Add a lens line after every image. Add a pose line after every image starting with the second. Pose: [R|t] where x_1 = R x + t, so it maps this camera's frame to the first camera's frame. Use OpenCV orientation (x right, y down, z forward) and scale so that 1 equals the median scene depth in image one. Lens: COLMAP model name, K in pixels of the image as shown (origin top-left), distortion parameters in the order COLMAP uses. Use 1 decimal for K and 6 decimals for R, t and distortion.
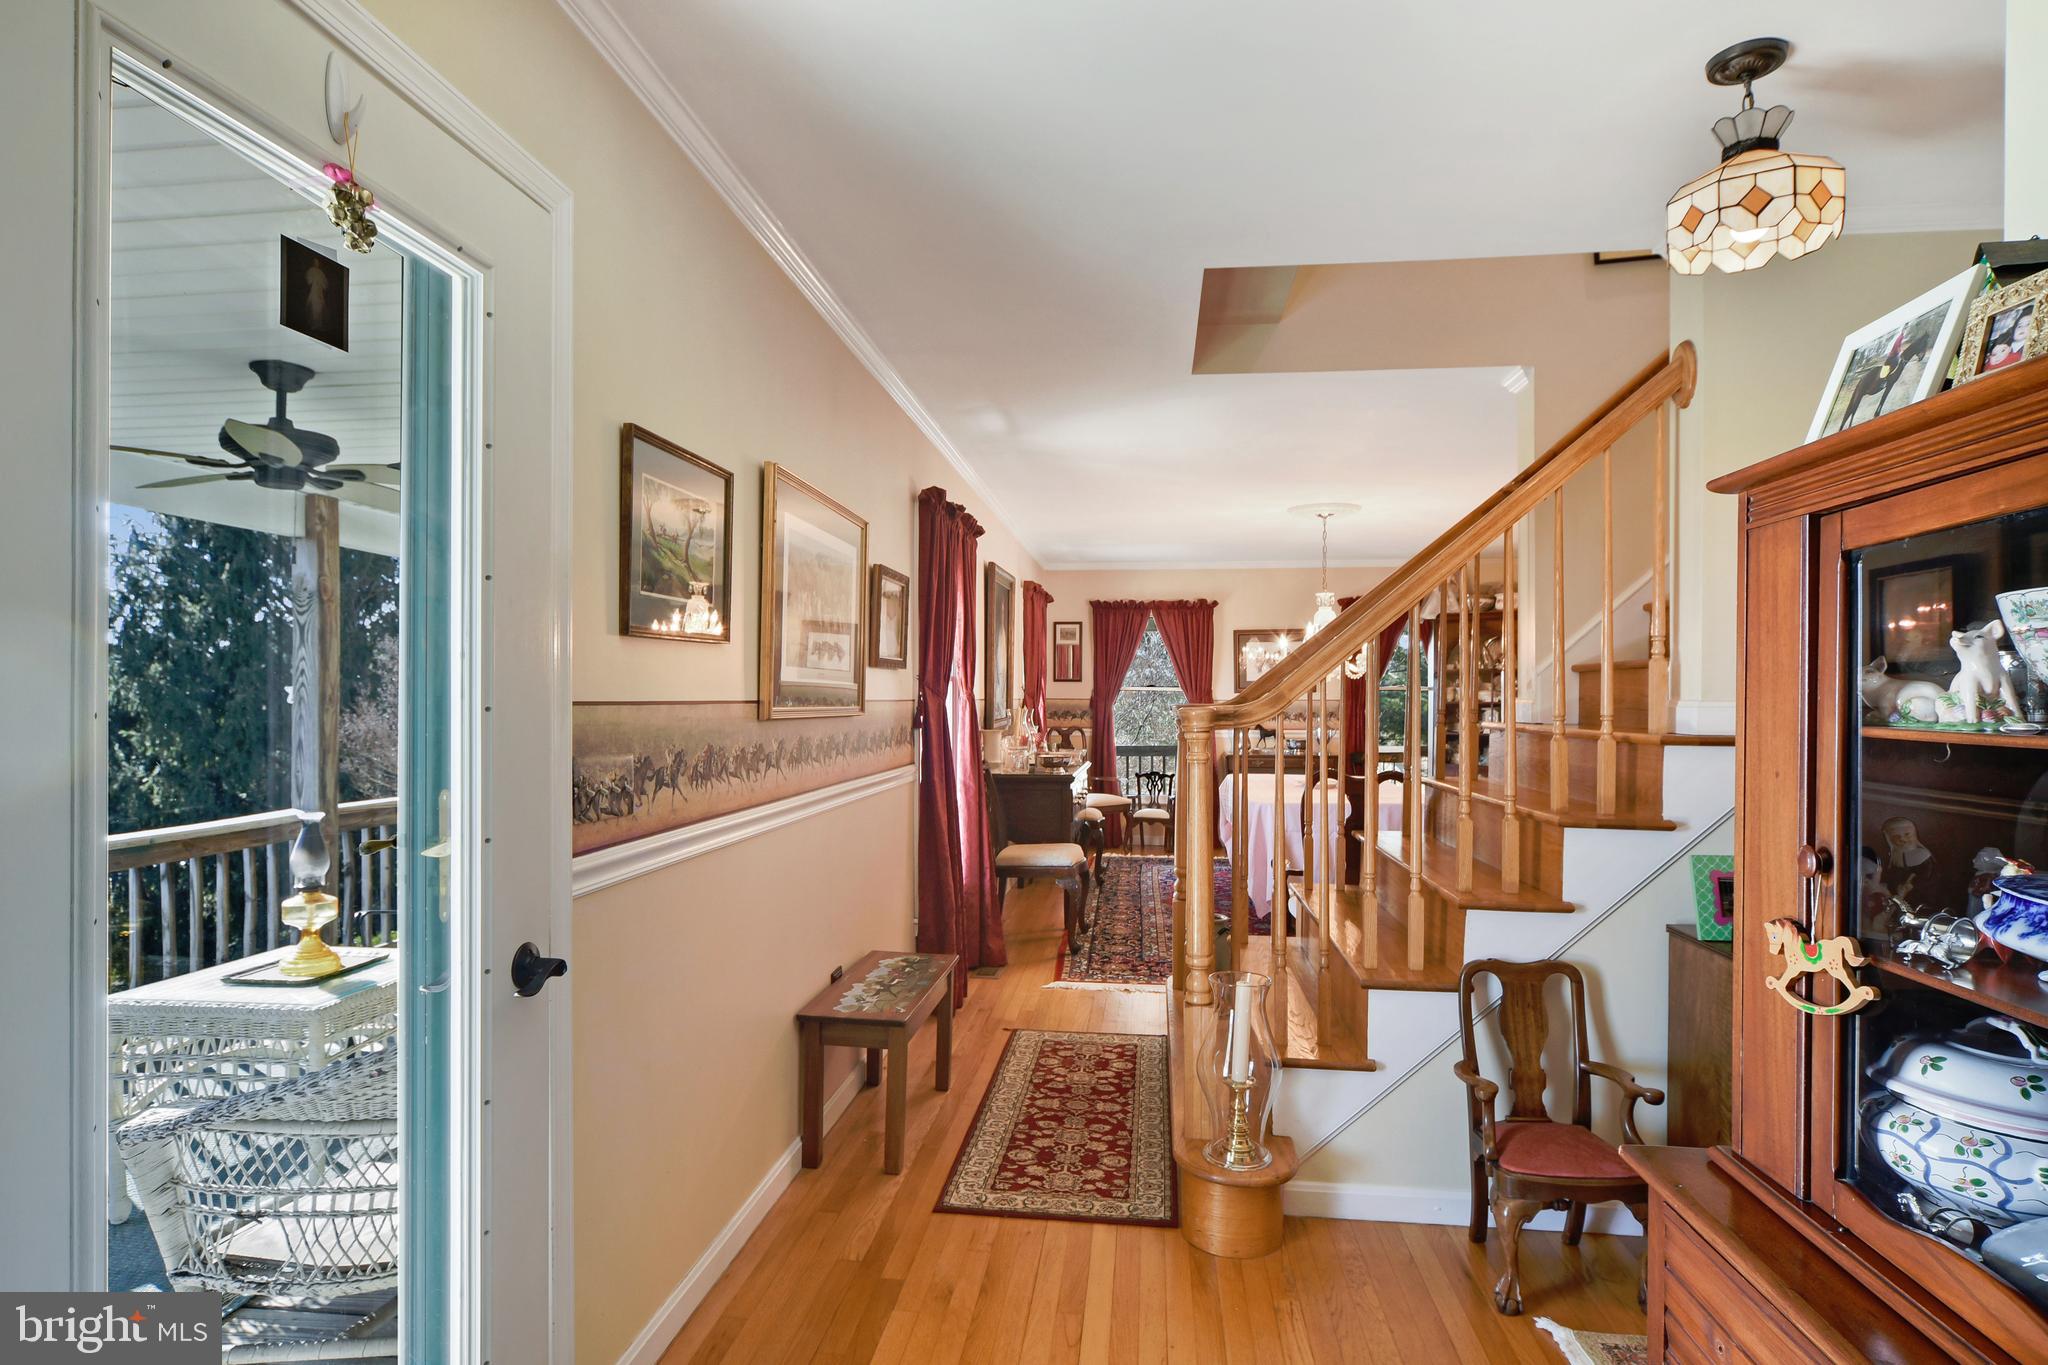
lens RADIAL K [[1116.5, 0, 1023.4], [0, 1116.5, 696.3], [0, 0, 1]] dist [-0.000891, -0.000053]
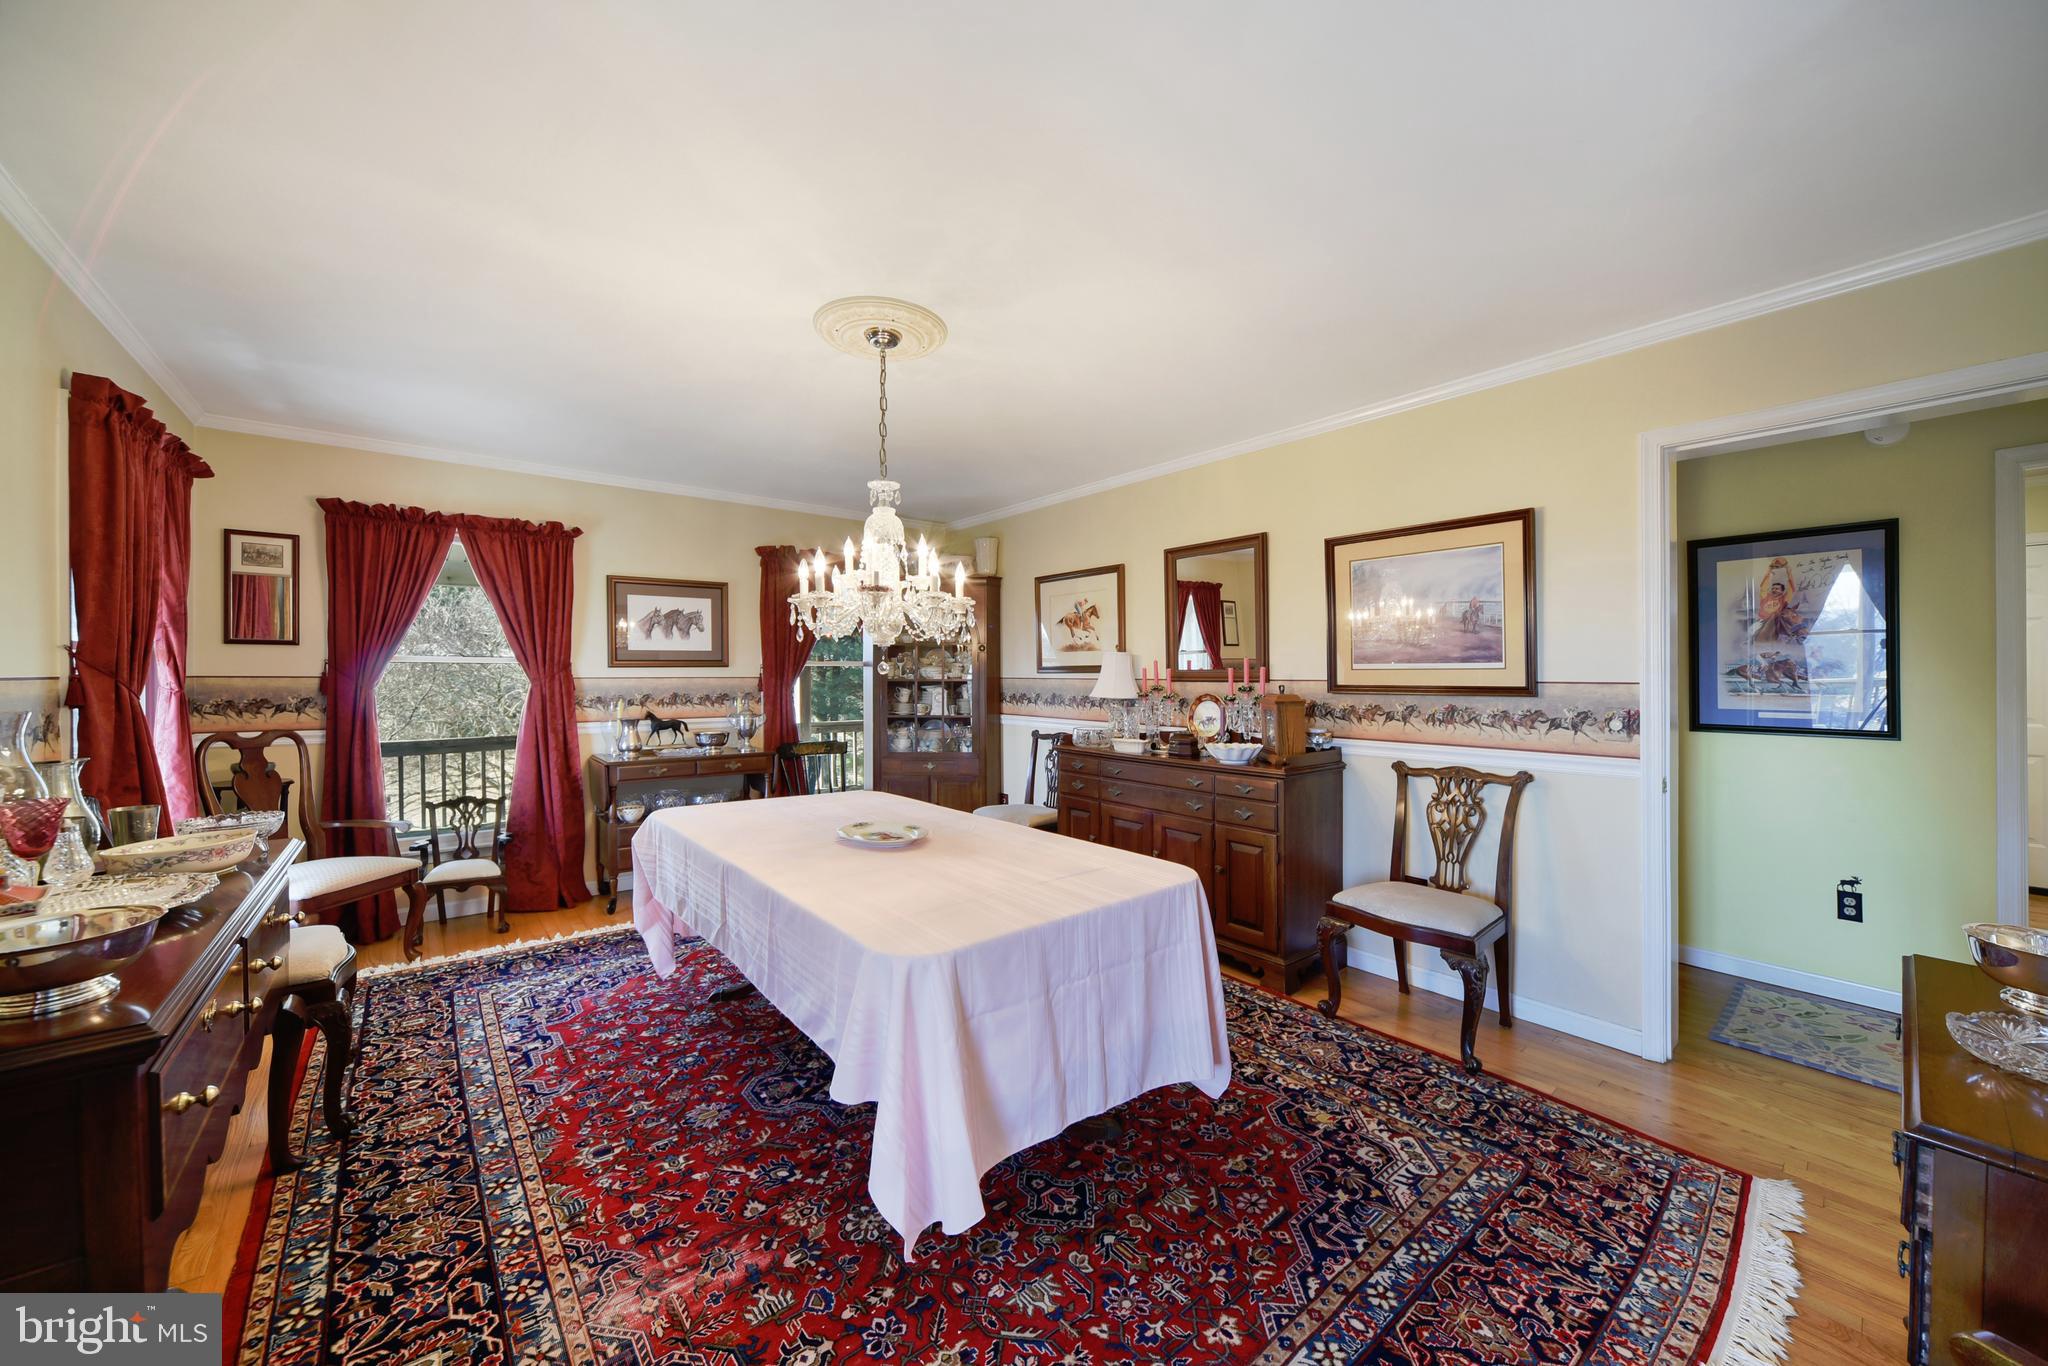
lens RADIAL K [[749.4, 0, 1035.9], [0, 749.4, 682.5], [0, 0, 1]] dist [-0.005110, -0.000942]
pose [[0.690107, -0.007720, 0.723666, 0.037931], [-0.004518, 0.999878, 0.014974, -0.001866], [-0.723693, -0.013603, 0.689988, 0.496200]]
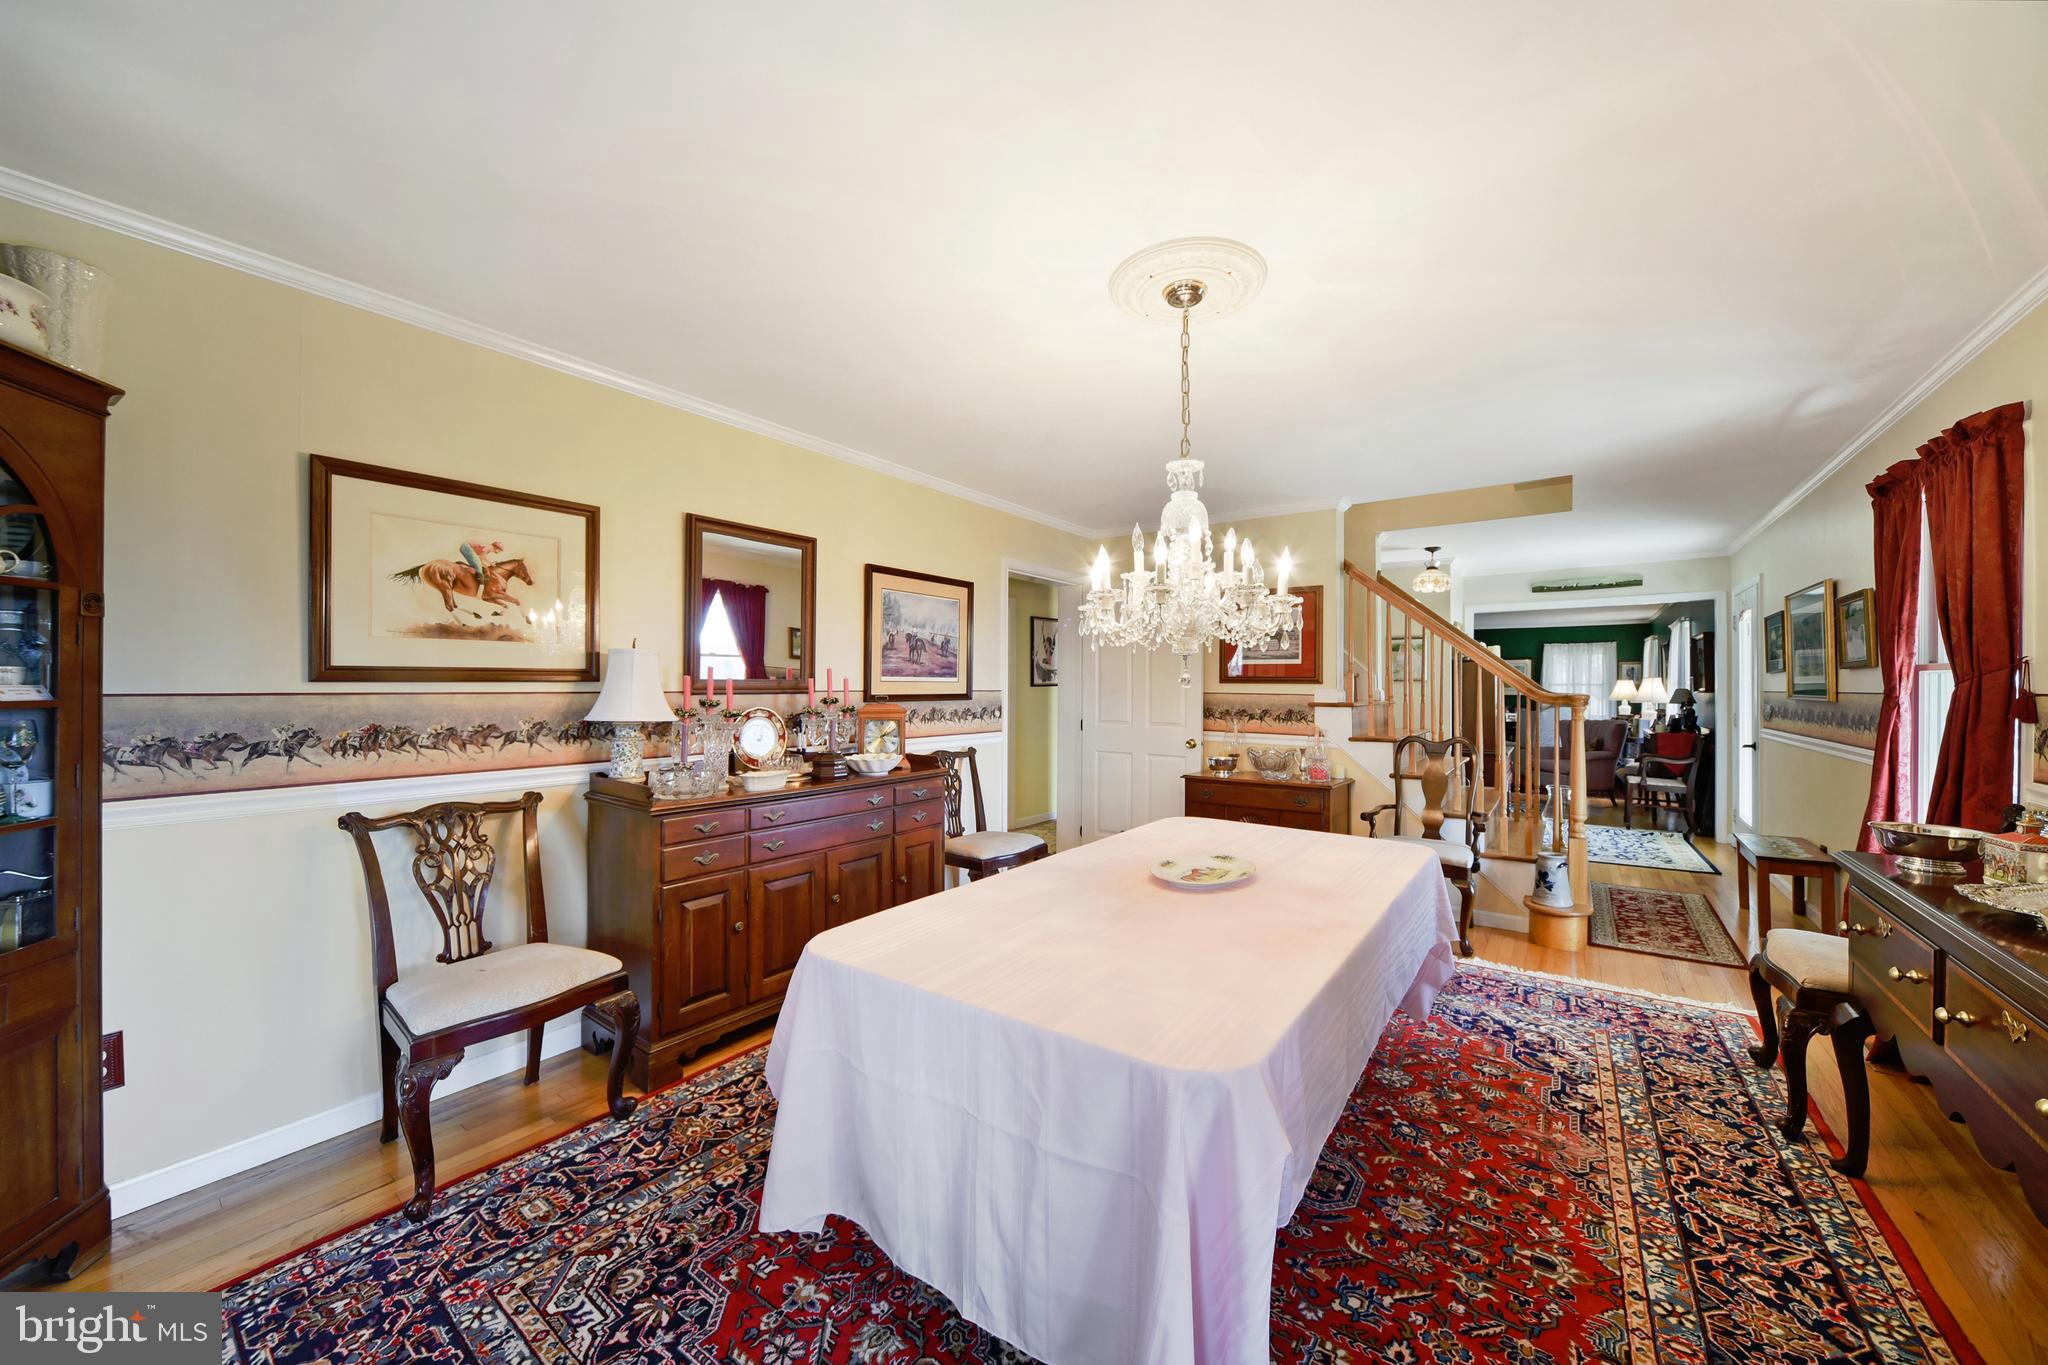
lens RADIAL K [[749.4, 0, 1044.7], [0, 749.4, 665.3], [0, 0, 1]] dist [-0.005110, -0.000942]
pose [[-0.877379, 0.015862, 0.479536, 0.117928], [-0.001032, 0.999389, -0.034945, 0.001970], [-0.479797, -0.031155, -0.876826, 0.920111]]
